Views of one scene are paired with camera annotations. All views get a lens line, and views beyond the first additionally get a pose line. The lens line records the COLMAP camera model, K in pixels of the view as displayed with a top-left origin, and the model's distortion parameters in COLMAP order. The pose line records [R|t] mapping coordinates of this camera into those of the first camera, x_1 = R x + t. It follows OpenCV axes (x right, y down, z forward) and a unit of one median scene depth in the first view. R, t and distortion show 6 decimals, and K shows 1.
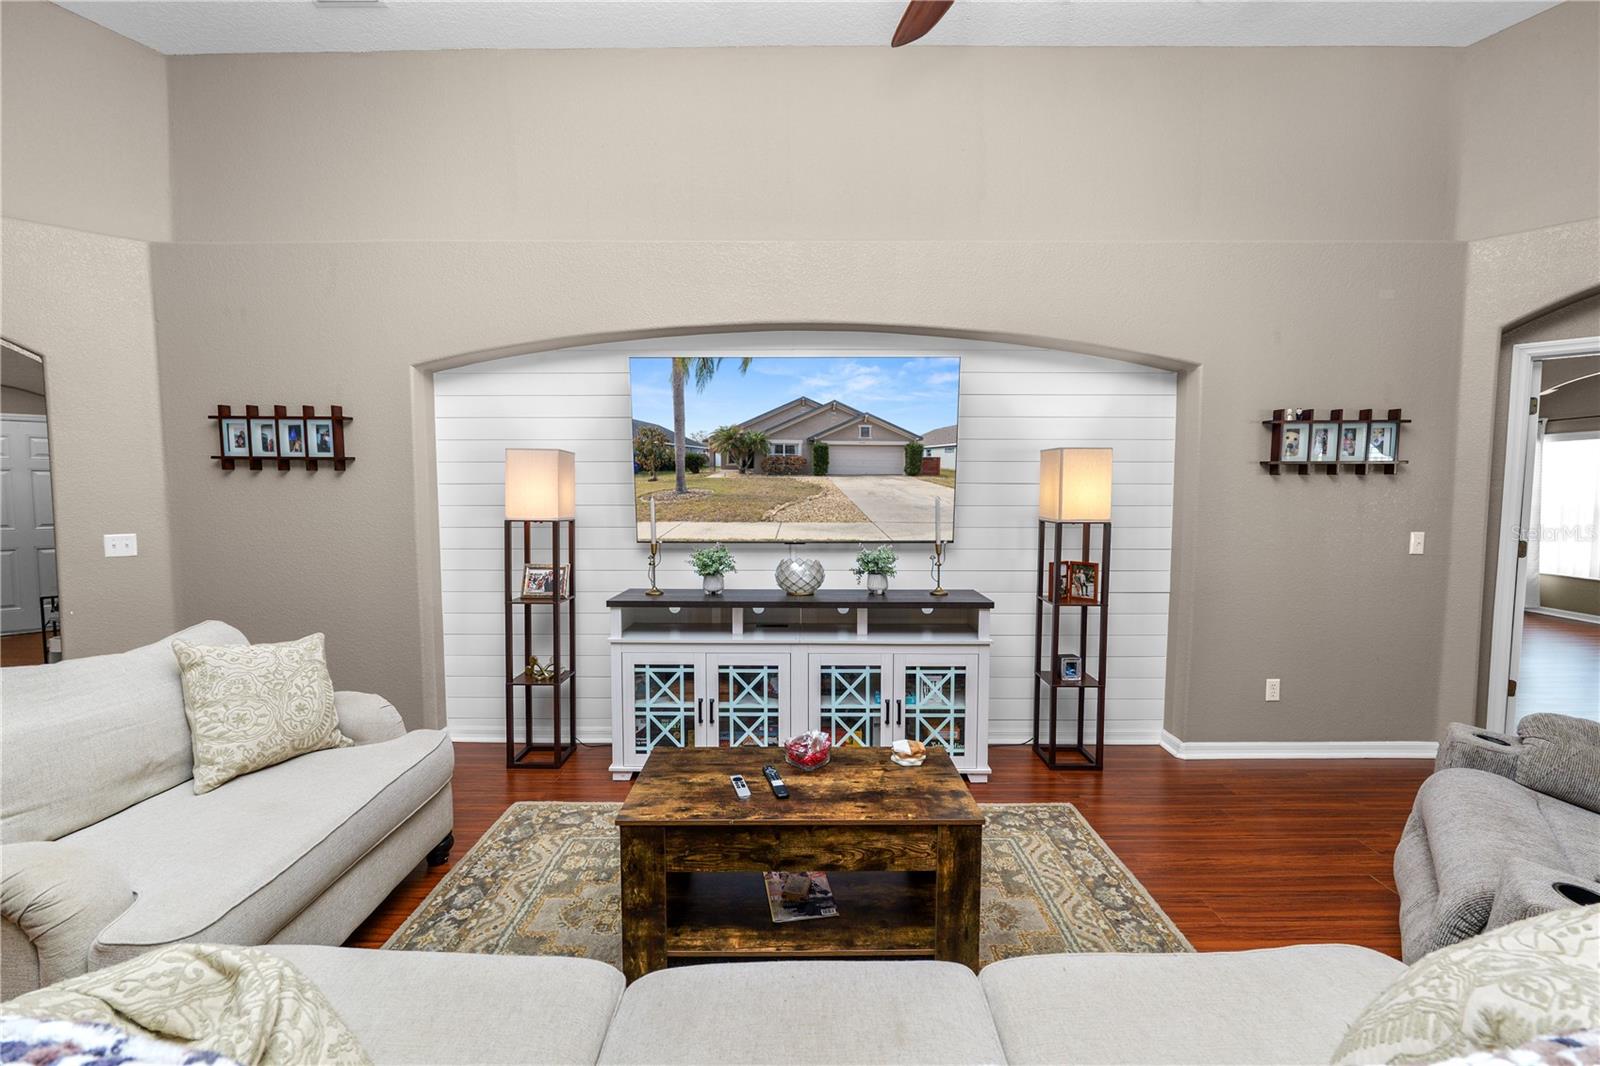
lens RADIAL K [[684.5, 0, 795.5], [0, 684.5, 530.0], [0, 0, 1]] dist [-0.009602, 0.000275]
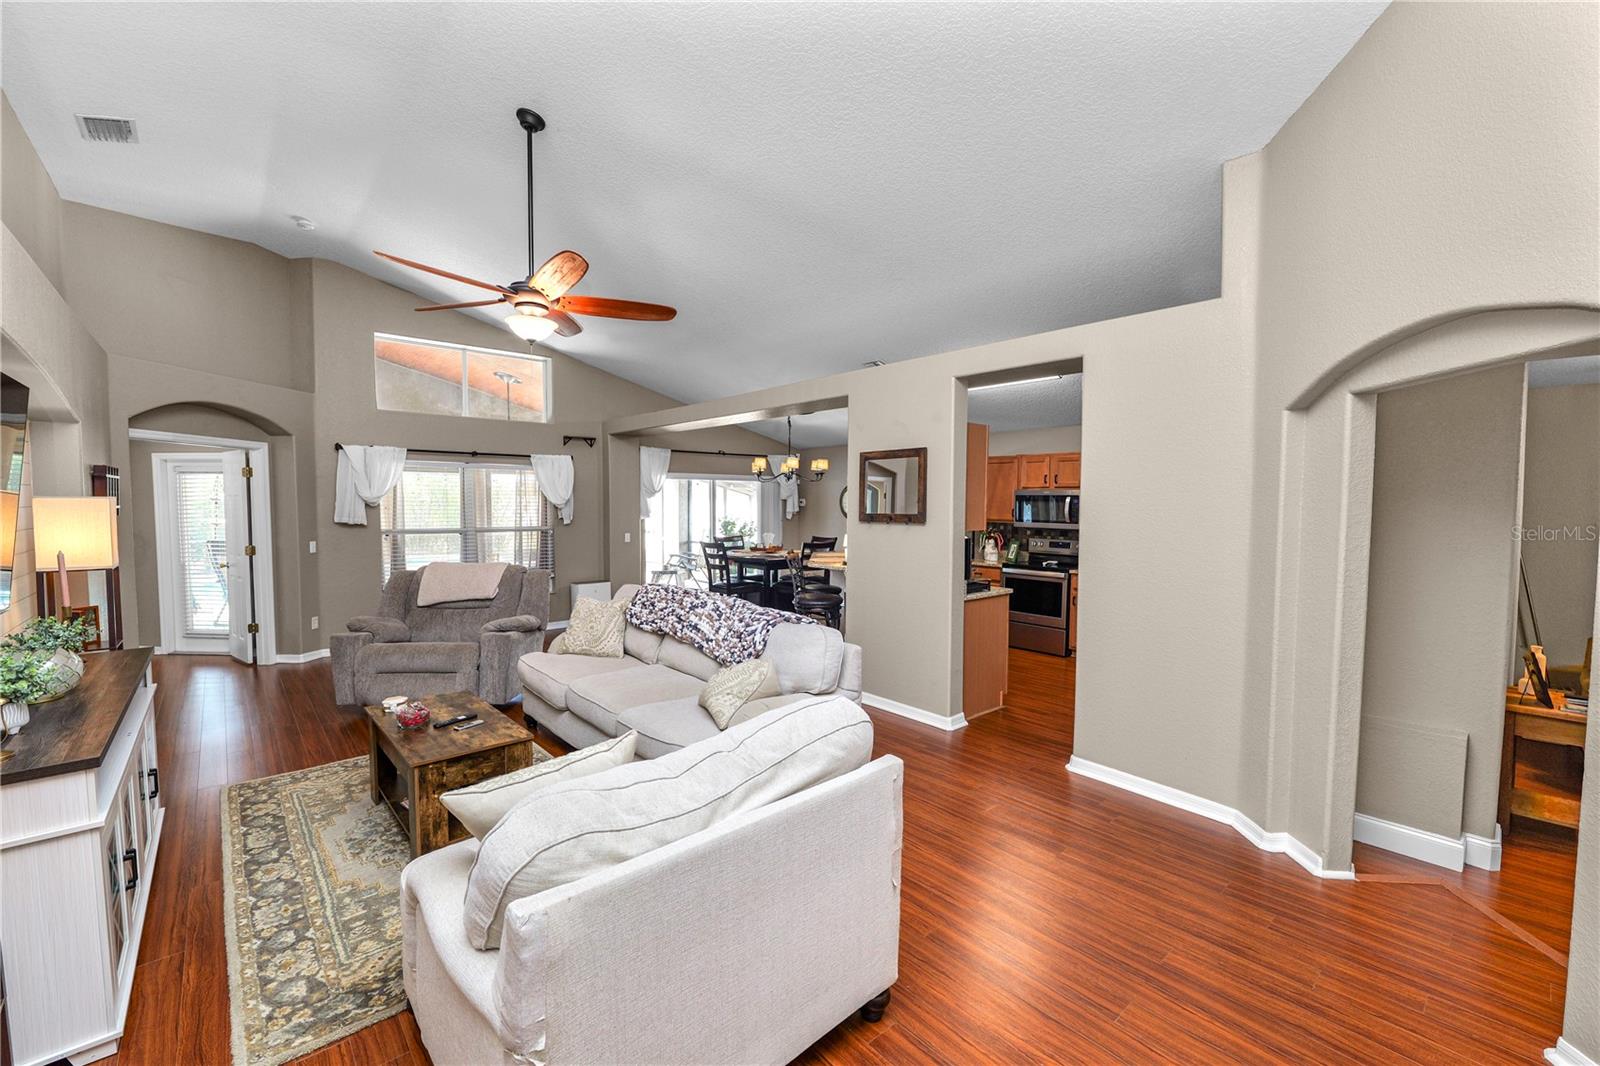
lens RADIAL K [[657.0, 0, 793.9], [0, 657.0, 526.8], [0, 0, 1]] dist [-0.008216, 0.000257]
pose [[-0.660837, -0.032086, 0.749844, -0.995217], [0.042975, 0.995829, 0.080485, -0.103140], [-0.749298, 0.085412, -0.656701, 0.823114]]
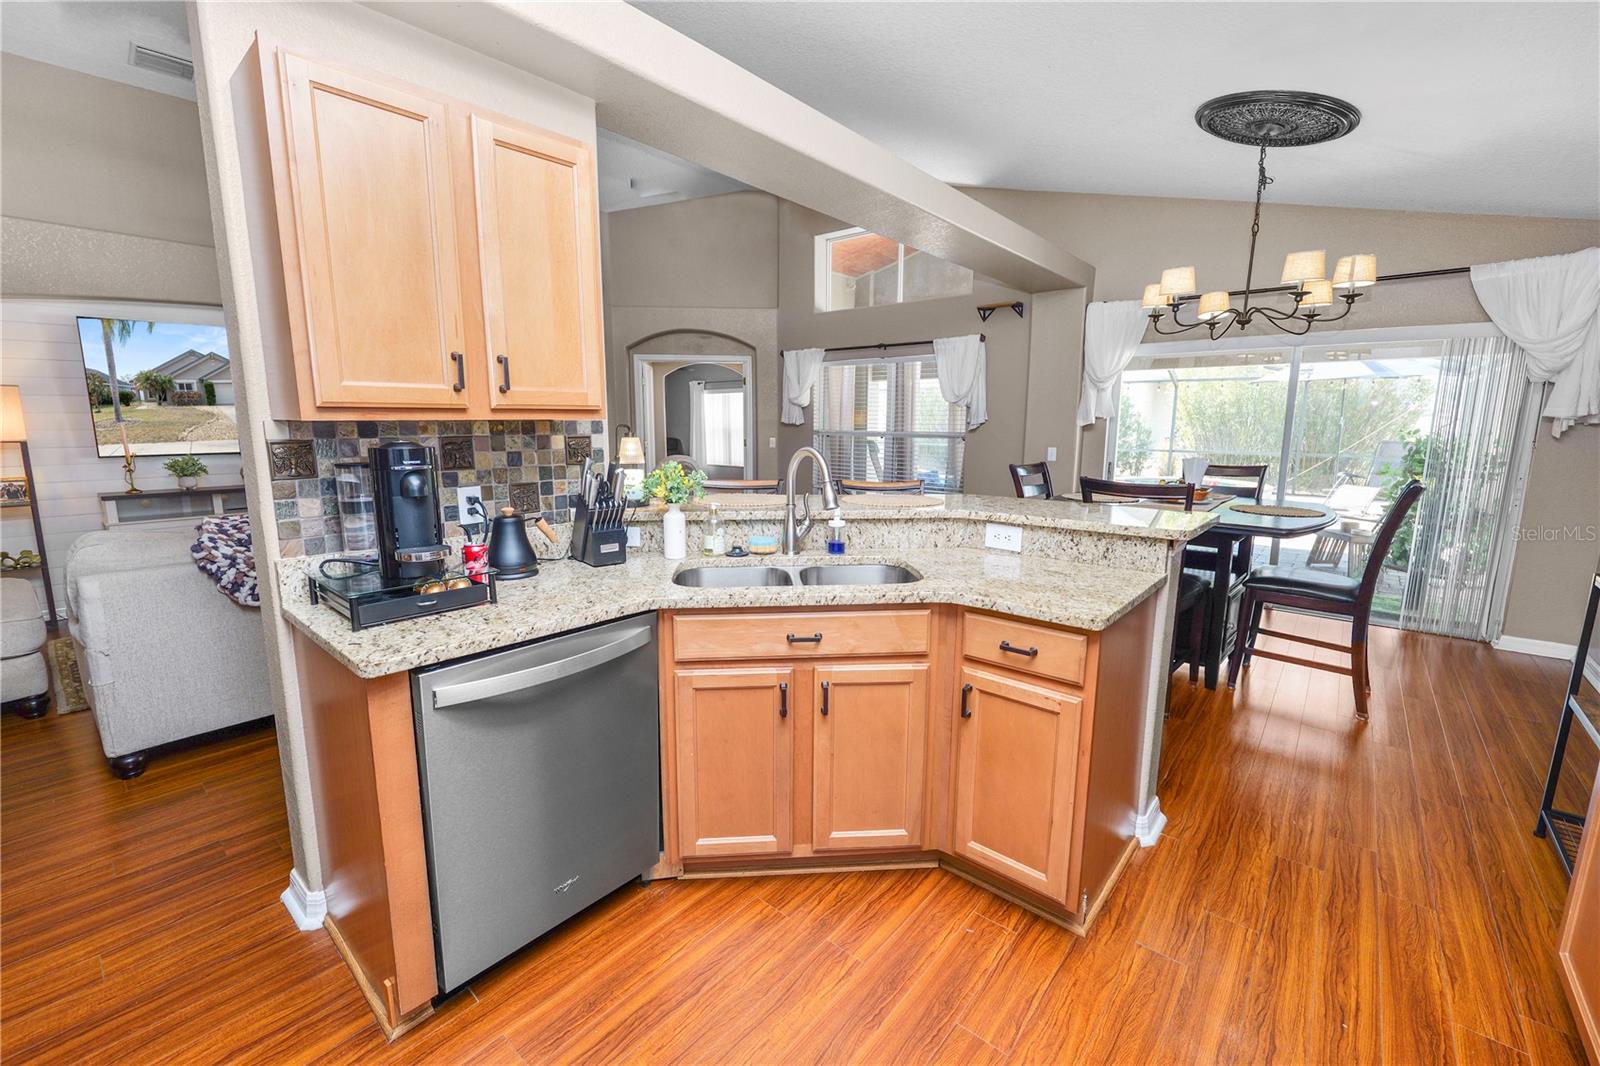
lens RADIAL K [[657.0, 0, 800.0], [0, 657.0, 526.1], [0, 0, 1]] dist [-0.008216, 0.000257]
pose [[0.626886, -0.125212, 0.768983, -0.335477], [0.046563, 0.991258, 0.123446, 0.060415], [-0.777718, -0.041581, 0.627236, -0.894474]]
